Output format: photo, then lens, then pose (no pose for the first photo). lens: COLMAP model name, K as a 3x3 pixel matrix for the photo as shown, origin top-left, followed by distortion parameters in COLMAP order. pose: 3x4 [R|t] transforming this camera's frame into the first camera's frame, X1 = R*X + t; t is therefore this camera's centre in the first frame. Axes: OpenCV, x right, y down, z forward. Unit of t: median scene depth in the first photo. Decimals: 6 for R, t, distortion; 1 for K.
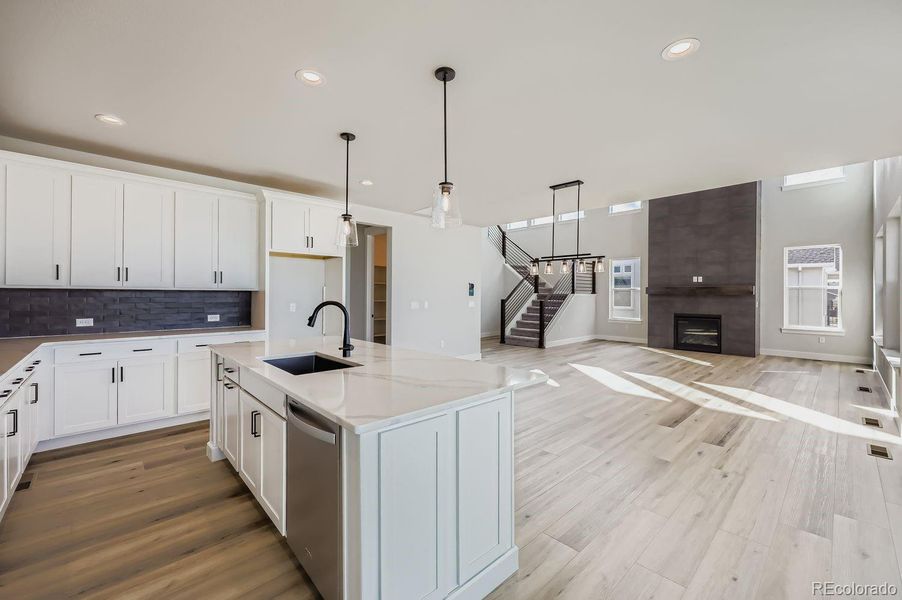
lens RADIAL K [[366.5, 0, 457.8], [0, 366.5, 294.2], [0, 0, 1]] dist [0.000508, 0.000056]
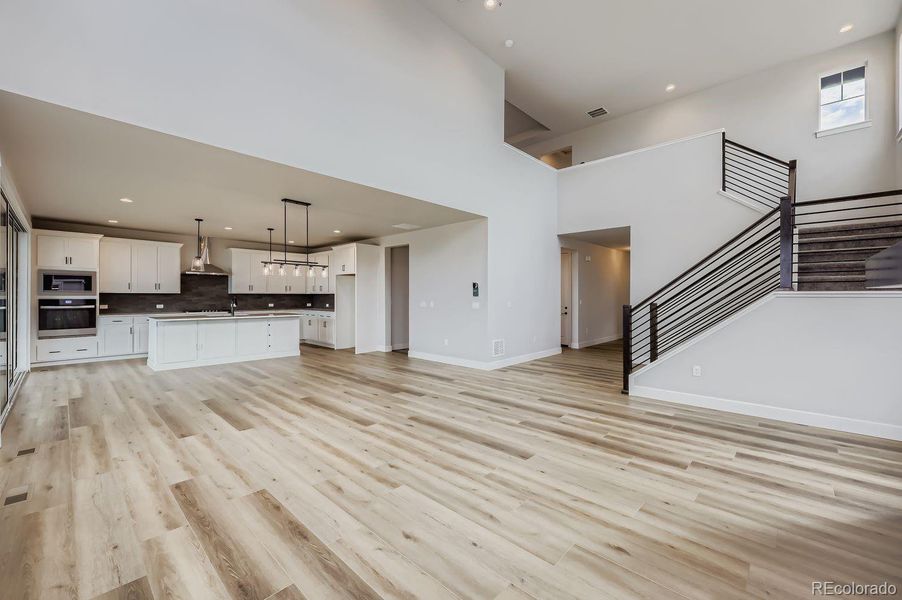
lens RADIAL K [[366.5, 0, 457.8], [0, 366.5, 294.2], [0, 0, 1]] dist [0.000508, 0.000056]
pose [[0.063771, -0.010529, -0.997909, 0.832183], [0.000576, 0.999945, -0.010514, 0.007061], [0.997964, 0.000096, 0.063773, 0.789895]]
